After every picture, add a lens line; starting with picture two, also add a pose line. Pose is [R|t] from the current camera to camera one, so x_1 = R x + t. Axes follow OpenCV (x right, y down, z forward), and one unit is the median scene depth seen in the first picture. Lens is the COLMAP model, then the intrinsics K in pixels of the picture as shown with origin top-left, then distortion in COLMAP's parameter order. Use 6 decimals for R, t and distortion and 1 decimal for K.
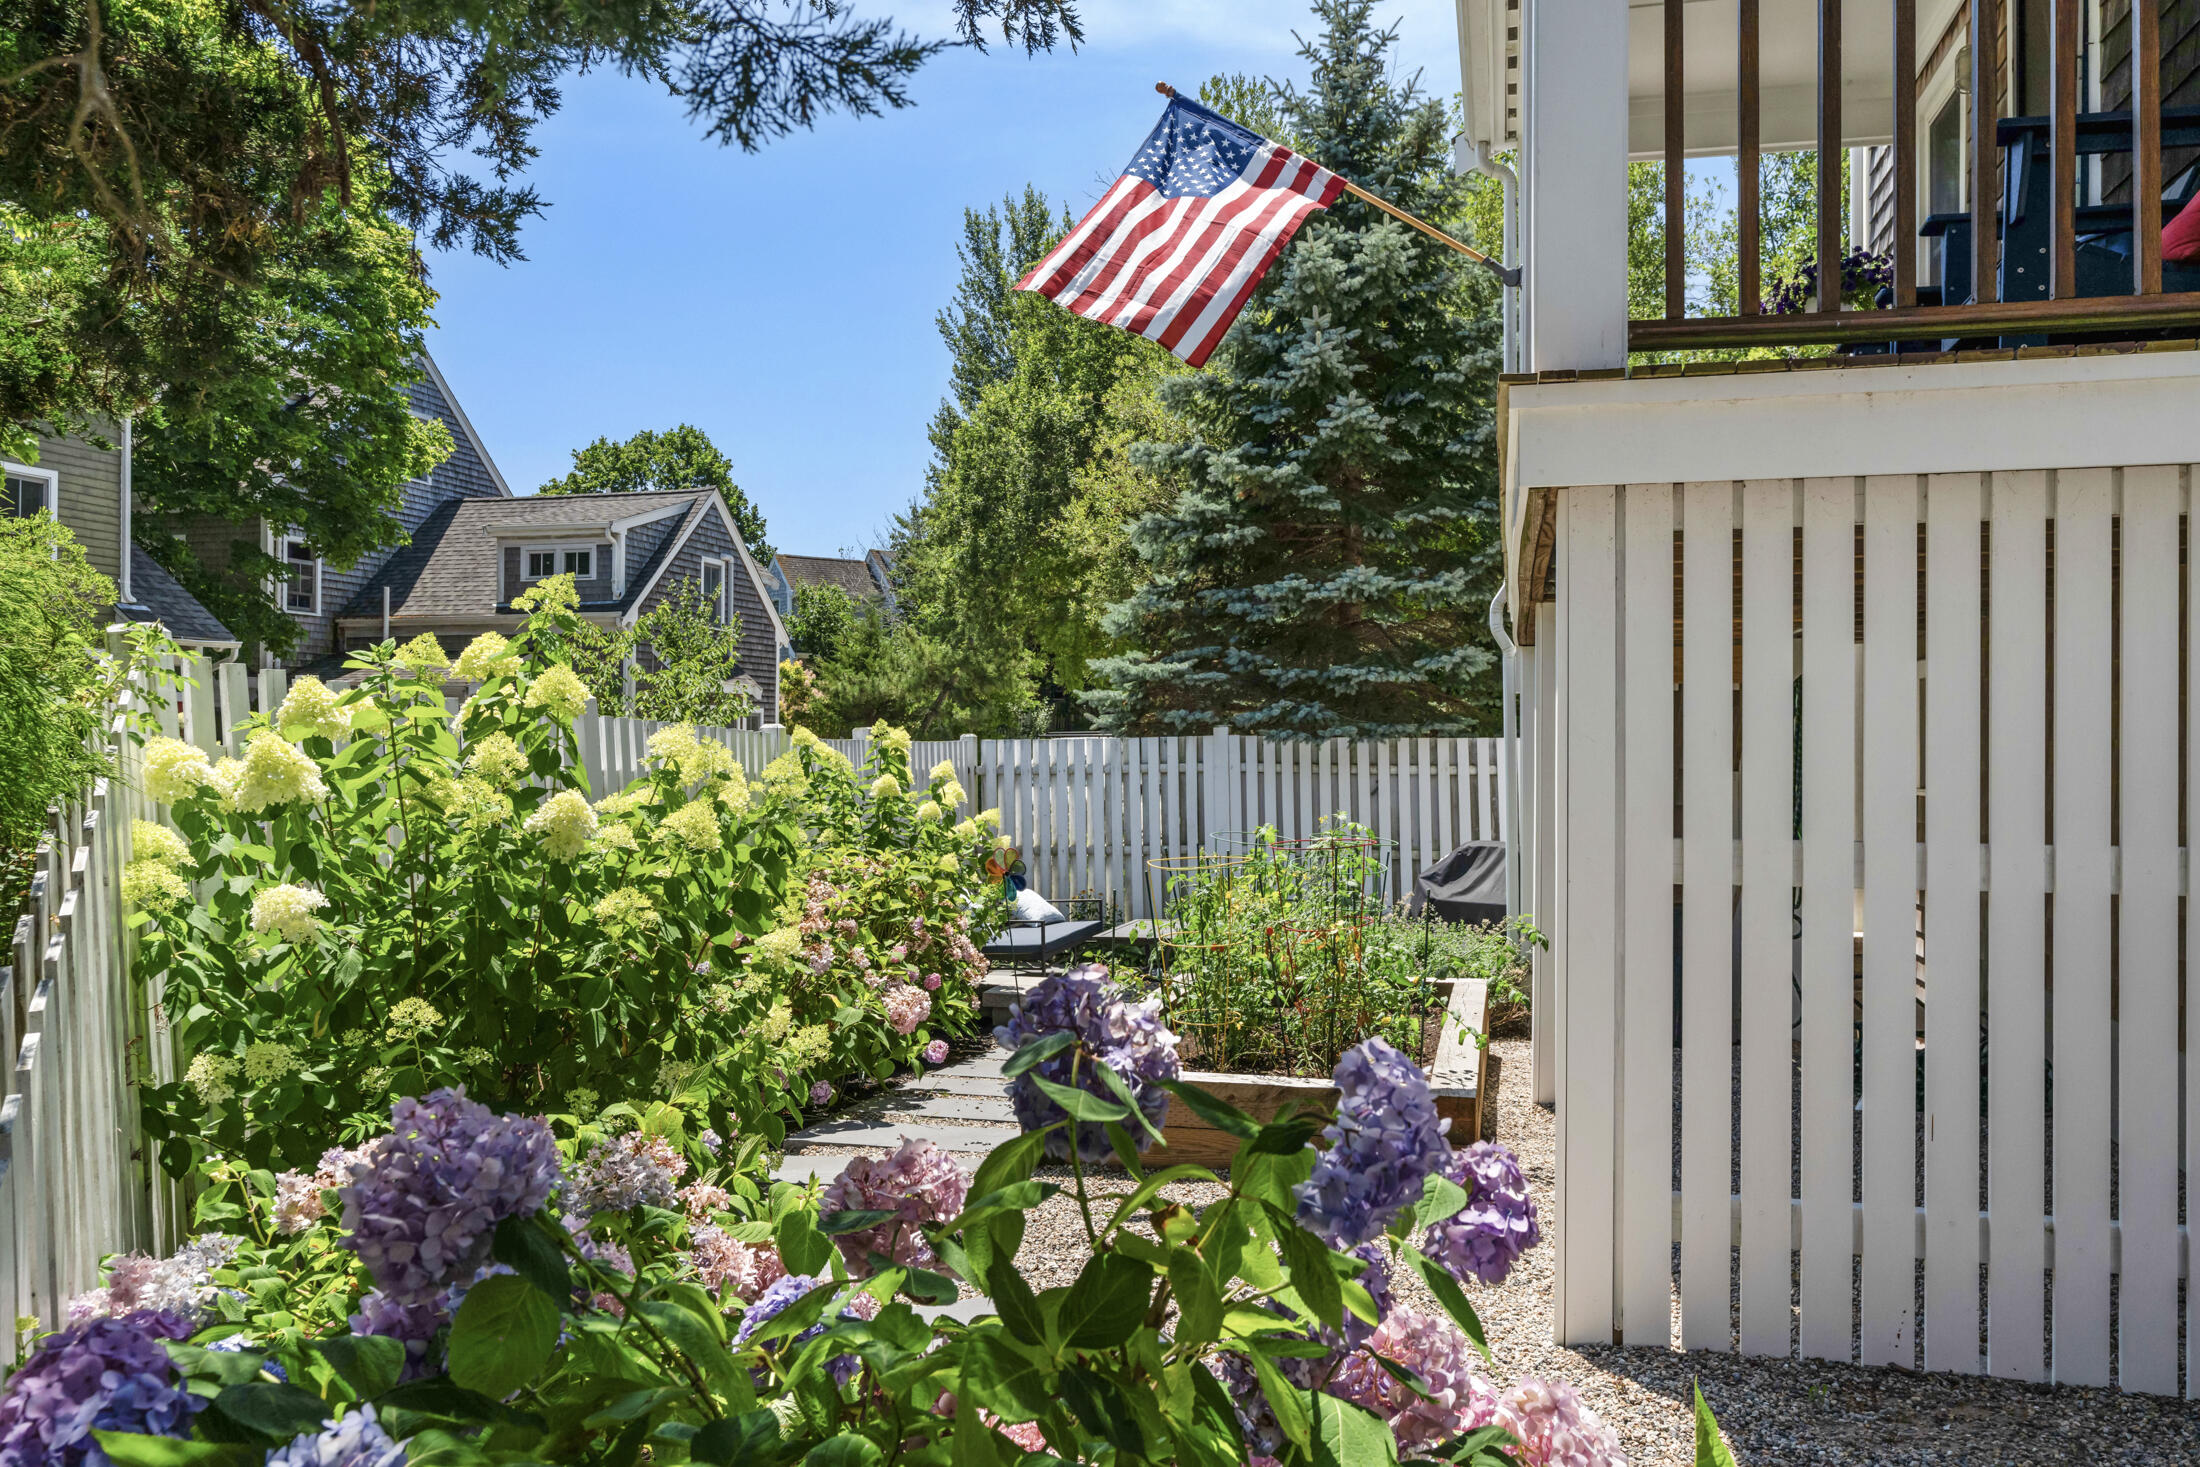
lens RADIAL K [[1486.2, 0, 1100.0], [0, 1486.2, 733.5], [0, 0, 1]] dist [0.009260, 0.002533]
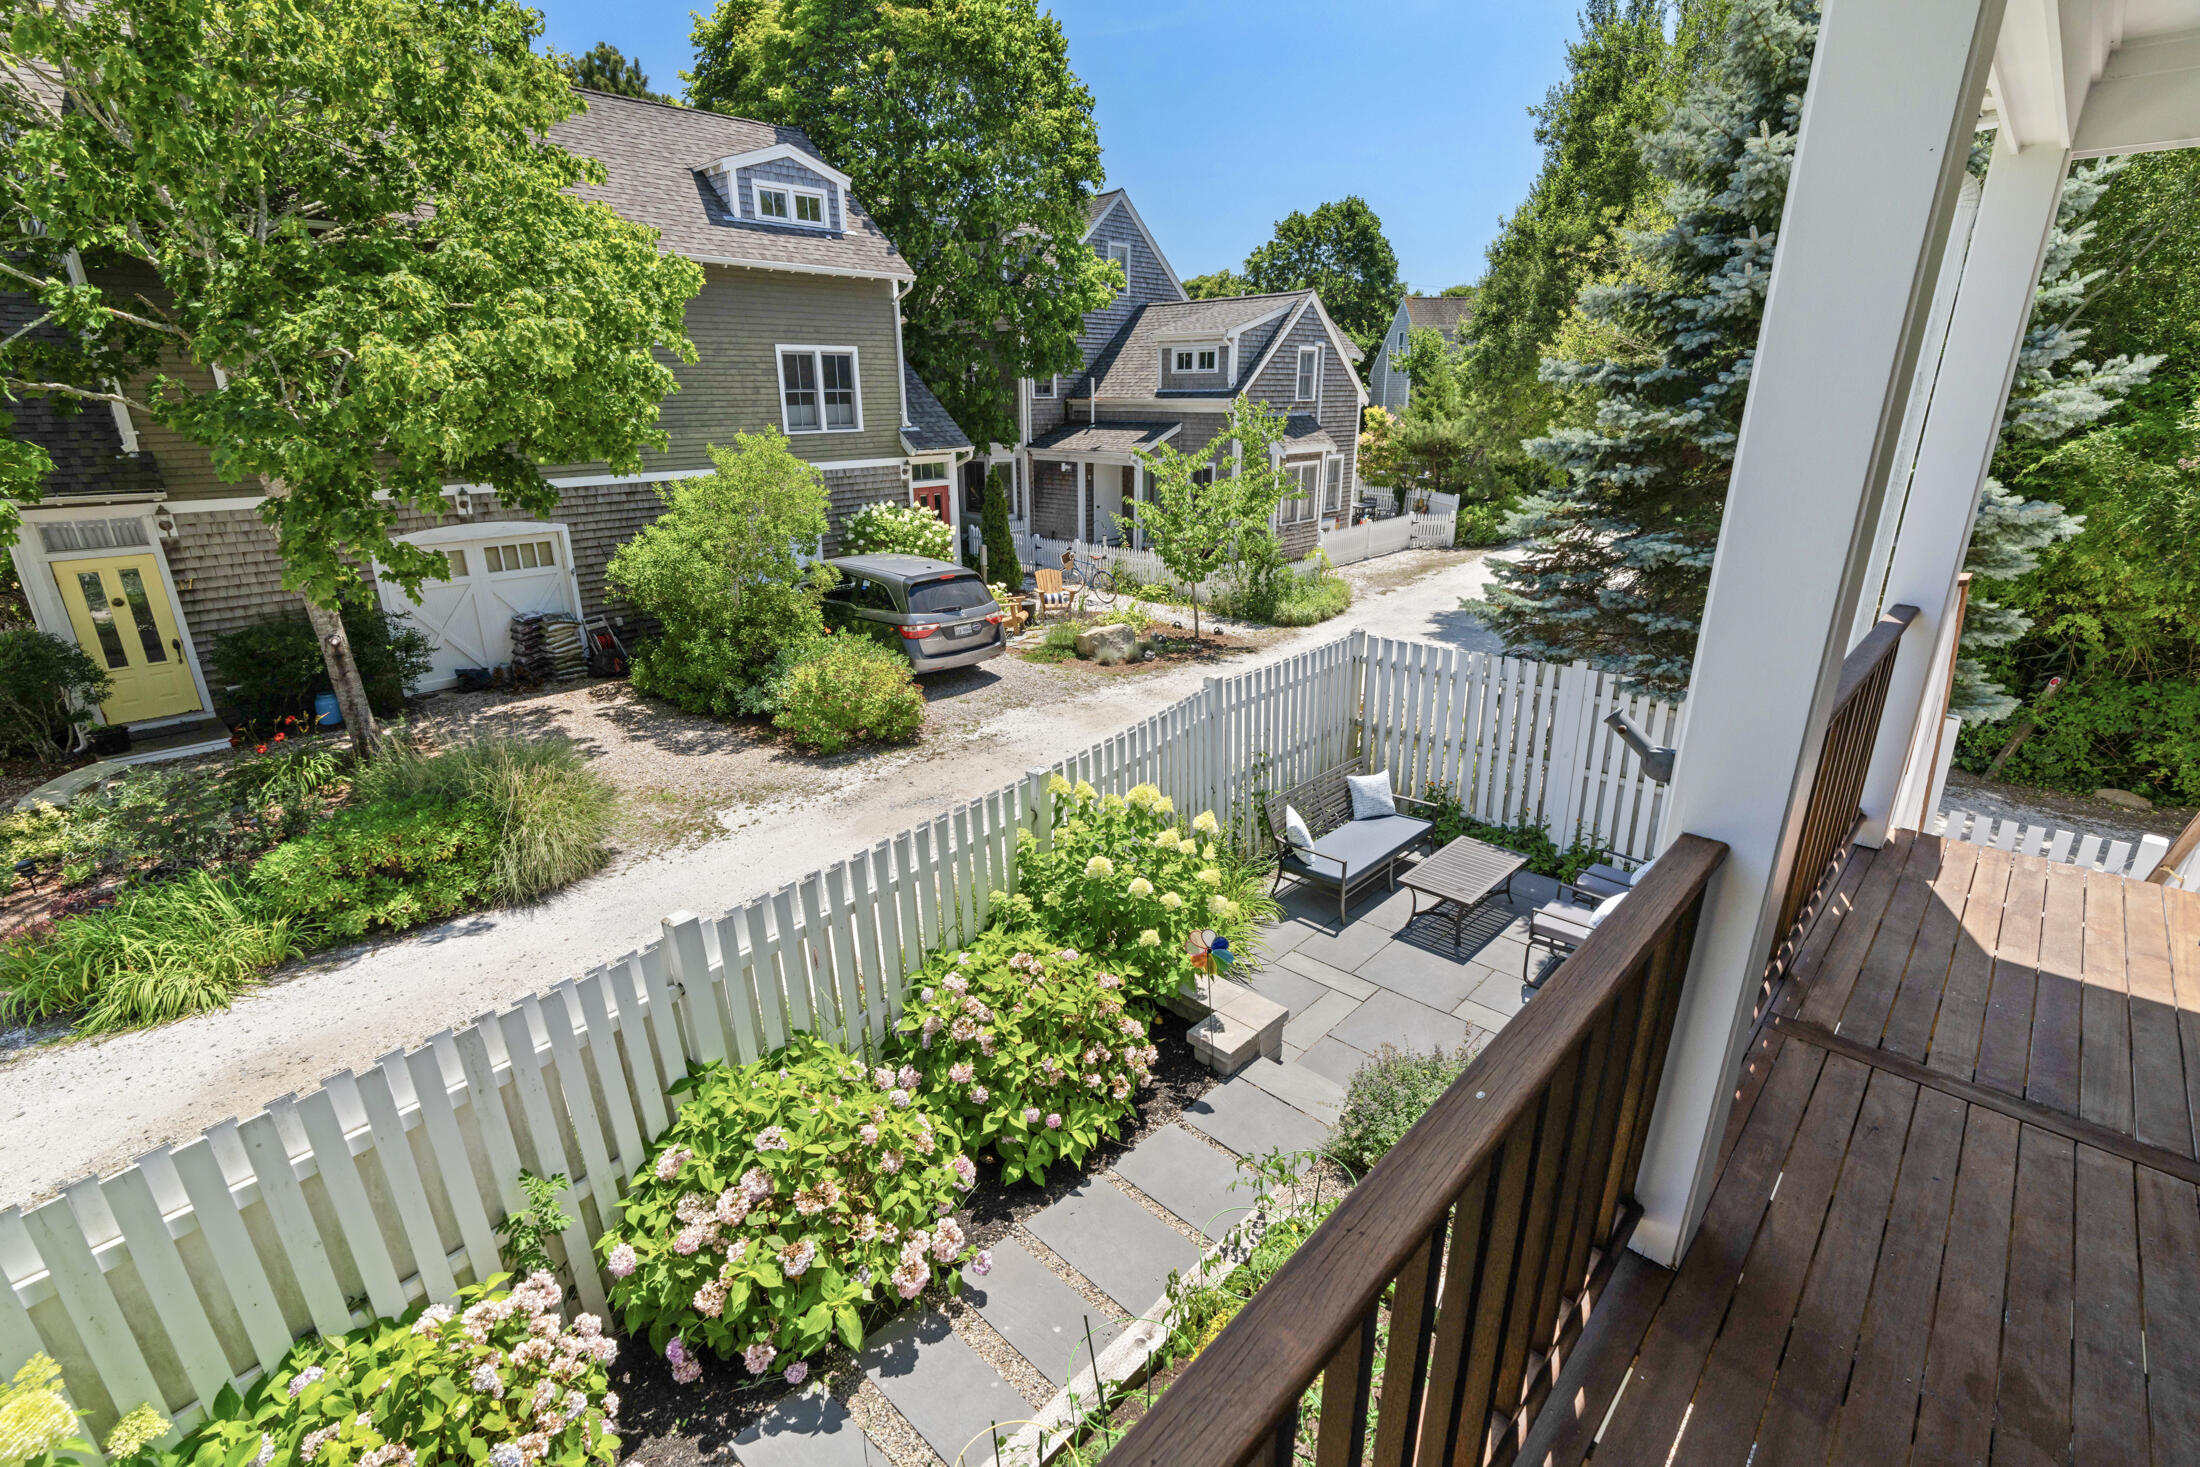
lens RADIAL K [[937.3, 0, 1154.9], [0, 937.3, 731.0], [0, 0, 1]] dist [-0.001562, -0.000065]
pose [[0.890473, 0.154268, -0.428088, 0.106942], [-0.007132, 0.945394, 0.325852, -0.175424], [0.454981, -0.287109, 0.842948, 0.295865]]
